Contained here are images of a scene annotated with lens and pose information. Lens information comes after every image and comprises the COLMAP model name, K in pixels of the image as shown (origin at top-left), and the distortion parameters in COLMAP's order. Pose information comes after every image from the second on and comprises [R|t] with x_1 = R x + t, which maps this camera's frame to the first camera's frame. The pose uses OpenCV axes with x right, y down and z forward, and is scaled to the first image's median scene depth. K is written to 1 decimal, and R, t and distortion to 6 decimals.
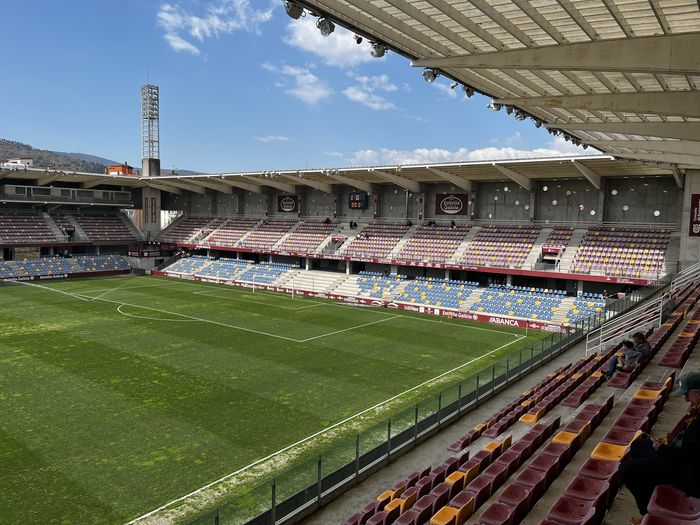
lens RADIAL K [[550.4, 0, 350.0], [0, 550.4, 262.5], [0, 0, 1]] dist [0.002057, -0.005279]
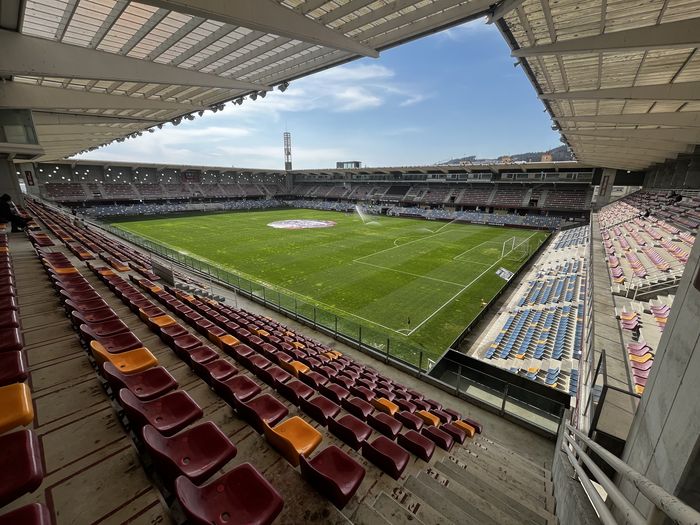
lens RADIAL K [[280.0, 0, 350.0], [0, 280.0, 262.5], [0, 0, 1]] dist [-0.001115, -0.000689]
pose [[-0.051145, 0.249097, -0.967127, 0.408288], [-0.097976, 0.962472, 0.253079, -0.038222], [0.993874, 0.107699, -0.024820, 0.542017]]
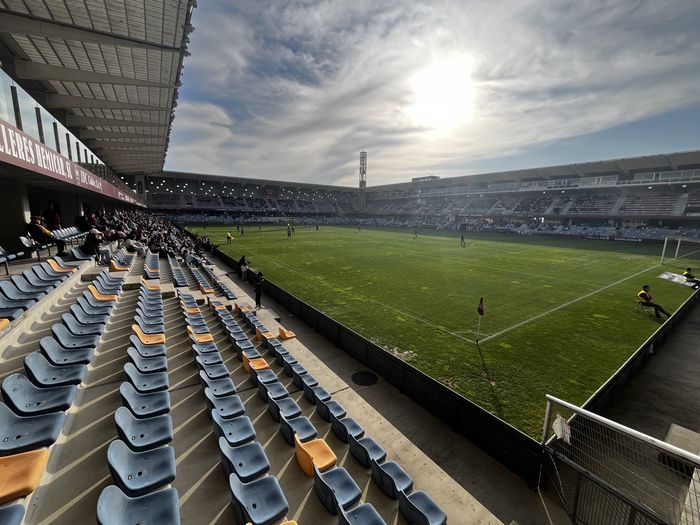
lens RADIAL K [[280.0, 0, 350.0], [0, 280.0, 262.5], [0, 0, 1]] dist [-0.001115, -0.000689]
pose [[-0.323222, 0.131458, -0.937148, 0.302417], [-0.107414, 0.978808, 0.174349, 0.033477], [0.940207, 0.157016, -0.302252, 0.573571]]
